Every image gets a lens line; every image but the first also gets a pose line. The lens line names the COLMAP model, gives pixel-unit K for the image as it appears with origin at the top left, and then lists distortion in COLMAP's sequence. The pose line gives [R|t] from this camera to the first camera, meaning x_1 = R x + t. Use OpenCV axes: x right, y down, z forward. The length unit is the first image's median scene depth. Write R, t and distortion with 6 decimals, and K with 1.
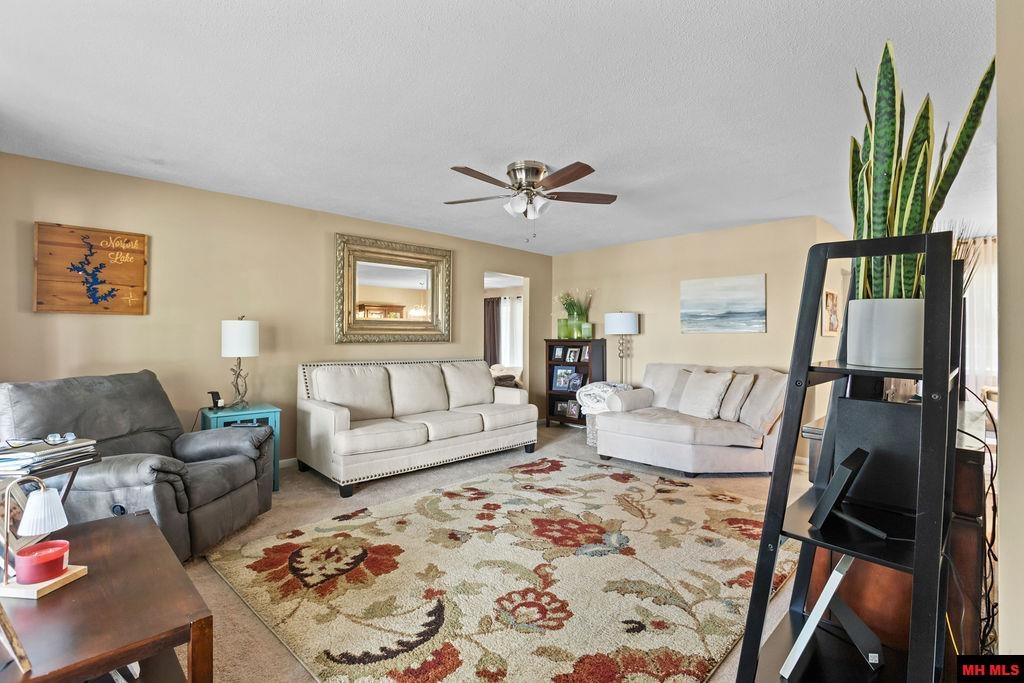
lens RADIAL K [[473.6, 0, 515.3], [0, 473.6, 342.9], [0, 0, 1]] dist [-0.006134, -0.000945]
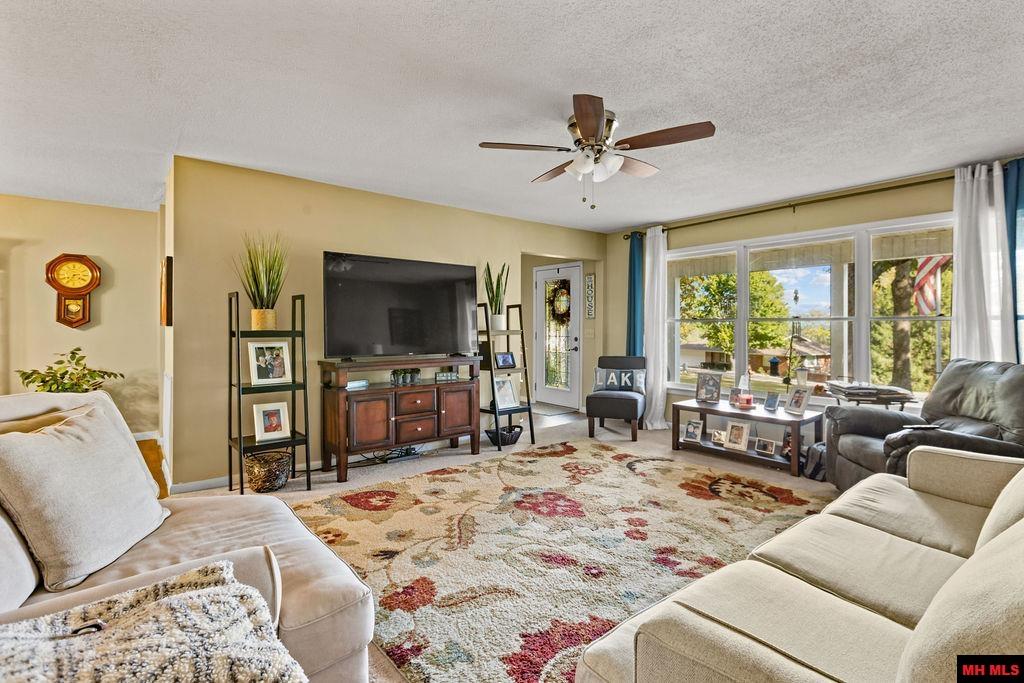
lens RADIAL K [[473.6, 0, 514.8], [0, 473.6, 328.1], [0, 0, 1]] dist [-0.006134, -0.000945]
pose [[-0.996004, -0.006348, 0.089081, 0.100341], [-0.004659, 0.999806, 0.019153, -0.020727], [-0.089185, 0.018661, -0.995840, 2.102196]]
